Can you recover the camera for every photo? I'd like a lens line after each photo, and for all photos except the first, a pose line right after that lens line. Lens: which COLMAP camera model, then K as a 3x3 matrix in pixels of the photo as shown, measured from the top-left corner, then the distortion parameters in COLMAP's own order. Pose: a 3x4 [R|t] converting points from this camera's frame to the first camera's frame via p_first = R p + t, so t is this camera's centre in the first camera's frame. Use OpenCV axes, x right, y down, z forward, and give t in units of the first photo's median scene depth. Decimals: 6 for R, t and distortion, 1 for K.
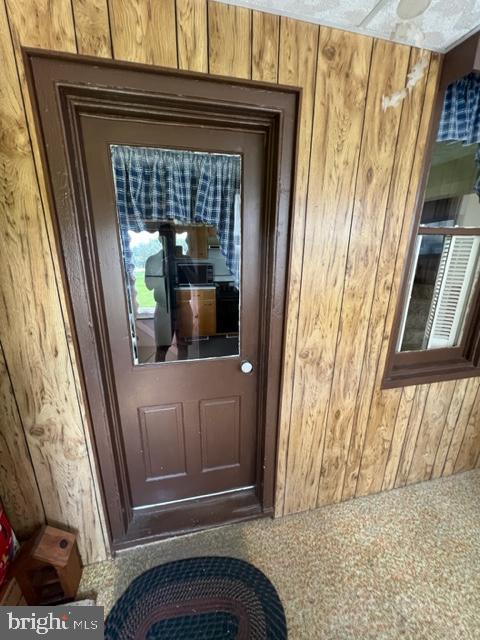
lens RADIAL K [[256.8, 0, 237.8], [0, 256.8, 319.5], [0, 0, 1]] dist [-0.003668, 0.000776]
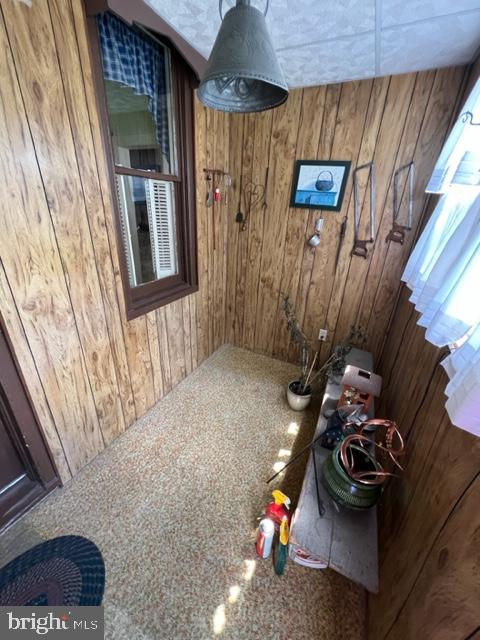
lens RADIAL K [[256.8, 0, 237.8], [0, 256.8, 320.0], [0, 0, 1]] dist [-0.003668, 0.000776]
pose [[0.629749, -0.296209, 0.718106, 0.058156], [0.178379, 0.954882, 0.237446, 0.094633], [-0.756041, -0.021437, 0.654173, -0.111391]]
